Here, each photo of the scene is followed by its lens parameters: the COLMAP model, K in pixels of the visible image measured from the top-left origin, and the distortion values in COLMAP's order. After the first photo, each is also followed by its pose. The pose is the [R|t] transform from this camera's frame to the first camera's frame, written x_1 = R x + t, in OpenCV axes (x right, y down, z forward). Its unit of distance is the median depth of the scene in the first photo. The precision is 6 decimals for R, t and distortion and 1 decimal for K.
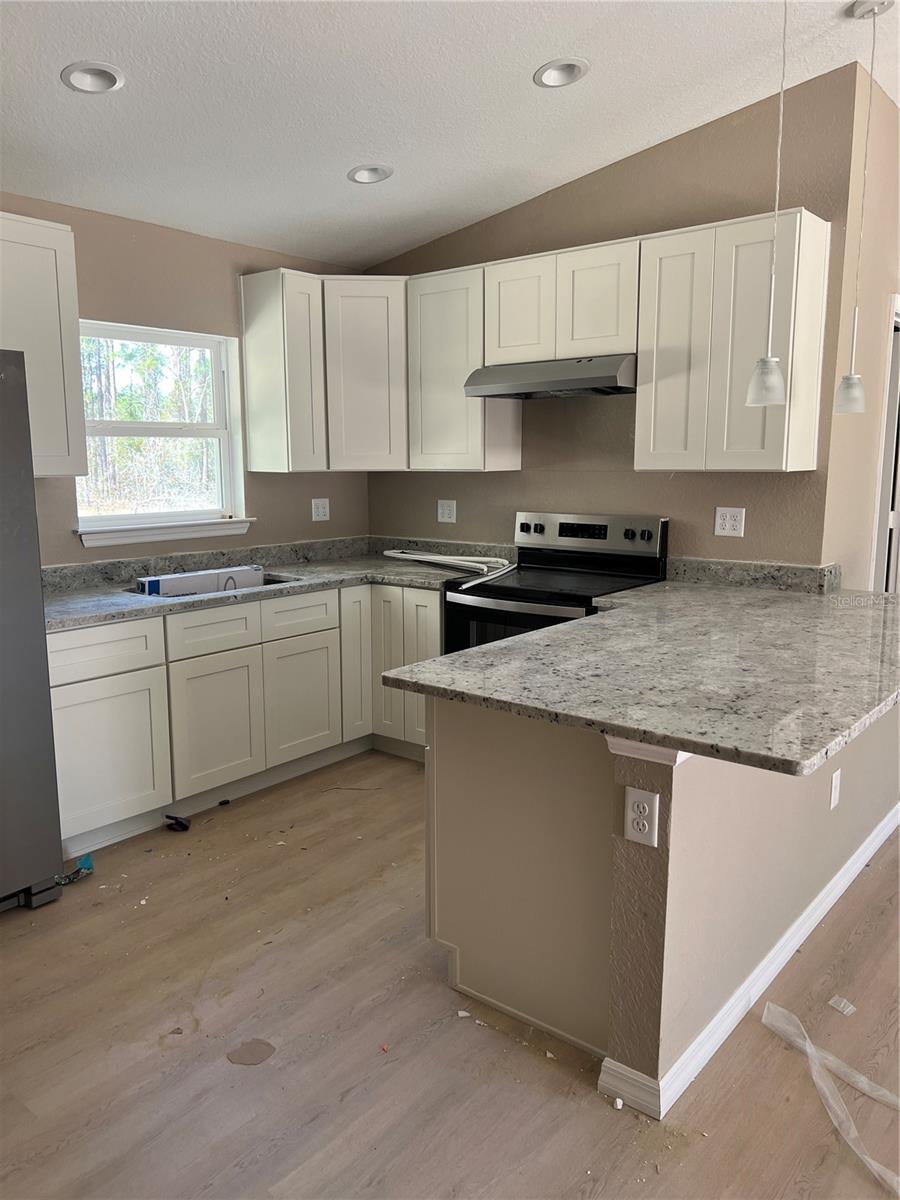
lens RADIAL K [[965.9, 0, 450.0], [0, 965.9, 600.0], [0, 0, 1]] dist [-0.042116, -0.003082]
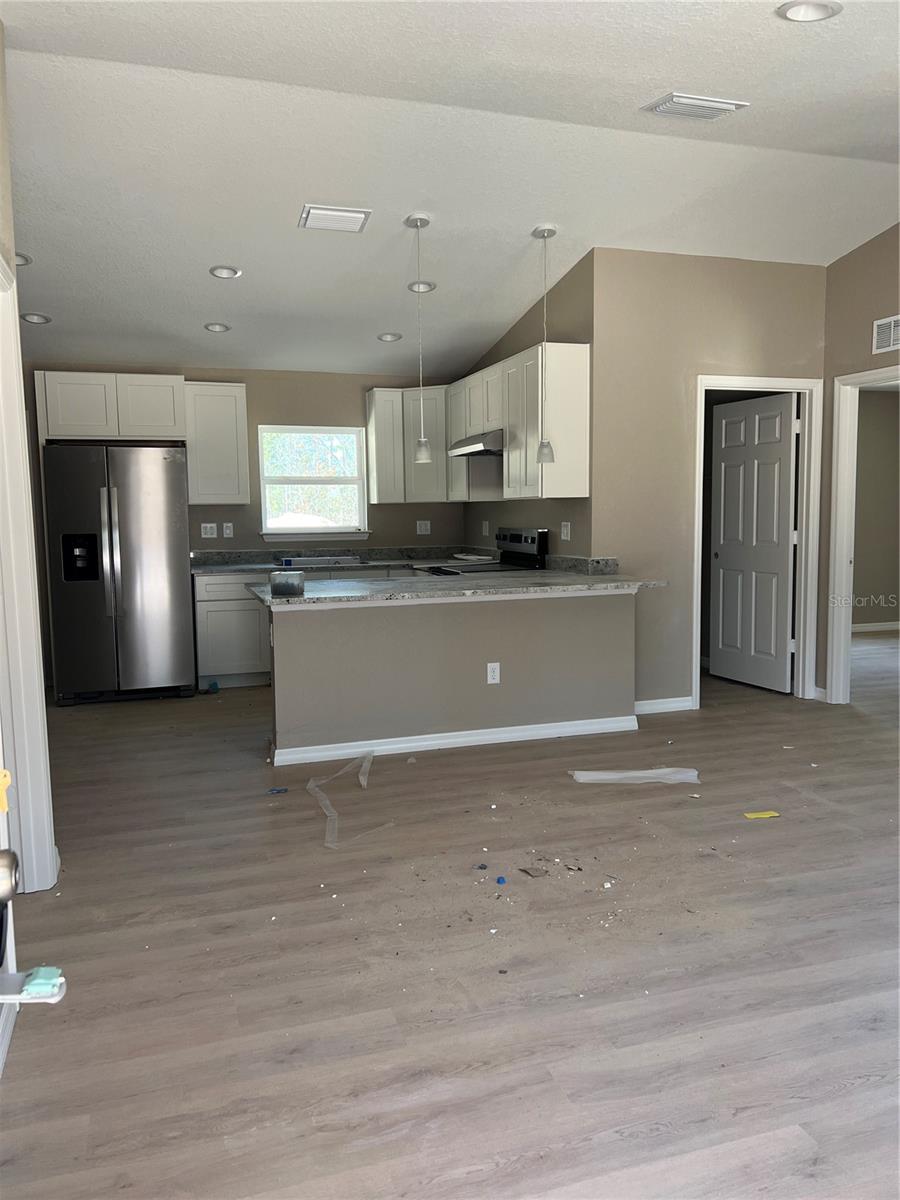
lens RADIAL K [[965.9, 0, 450.0], [0, 965.9, 600.0], [0, 0, 1]] dist [-0.042116, -0.003082]
pose [[0.833088, 0.045955, -0.551228, 0.902574], [-0.072980, 0.996963, -0.027182, 0.078501], [0.548305, 0.062874, 0.833911, -0.369460]]
